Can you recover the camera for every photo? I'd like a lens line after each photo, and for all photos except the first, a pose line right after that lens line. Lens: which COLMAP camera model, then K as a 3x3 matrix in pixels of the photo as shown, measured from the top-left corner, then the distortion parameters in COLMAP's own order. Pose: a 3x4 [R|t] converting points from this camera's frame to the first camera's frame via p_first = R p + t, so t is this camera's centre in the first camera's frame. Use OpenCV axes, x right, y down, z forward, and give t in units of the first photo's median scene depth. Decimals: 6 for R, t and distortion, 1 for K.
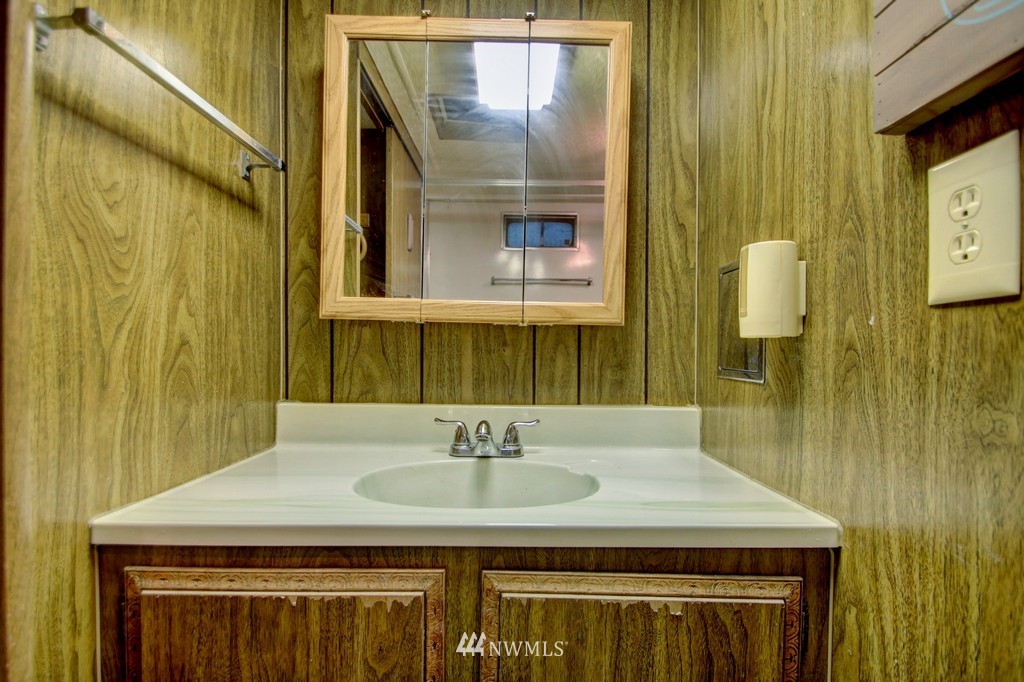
lens RADIAL K [[480.3, 0, 518.9], [0, 480.3, 353.5], [0, 0, 1]] dist [0.018270, -0.020134]
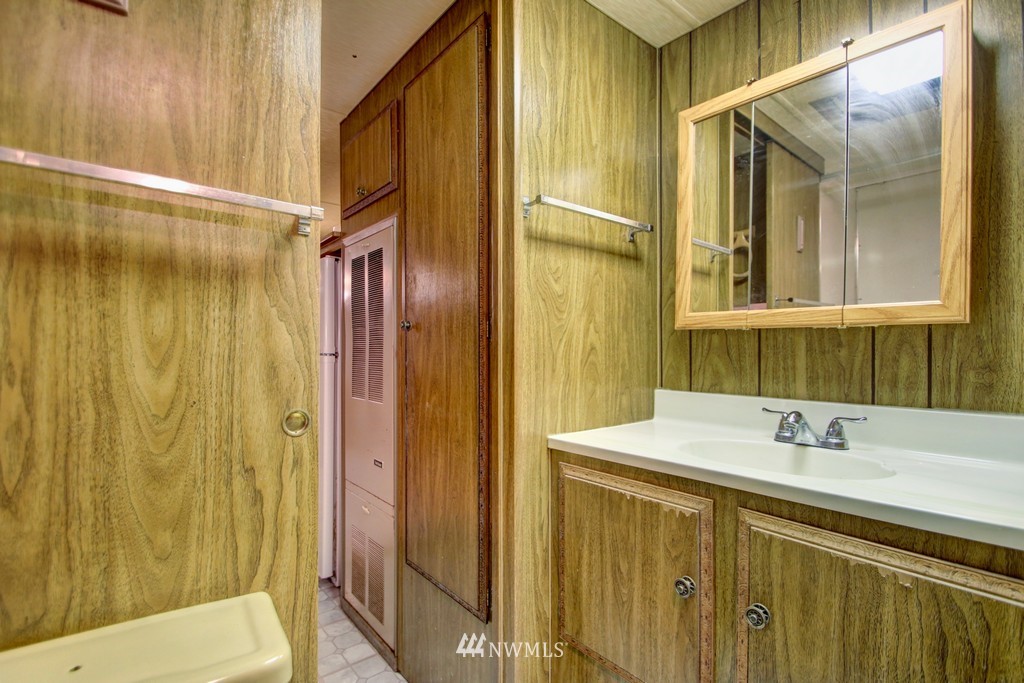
lens RADIAL K [[480.3, 0, 518.9], [0, 480.3, 354.0], [0, 0, 1]] dist [0.018270, -0.020134]
pose [[0.636258, -0.004666, -0.771463, 0.455829], [0.000367, 0.999983, -0.005746, 0.007519], [0.771477, 0.003373, 0.636249, -0.297658]]
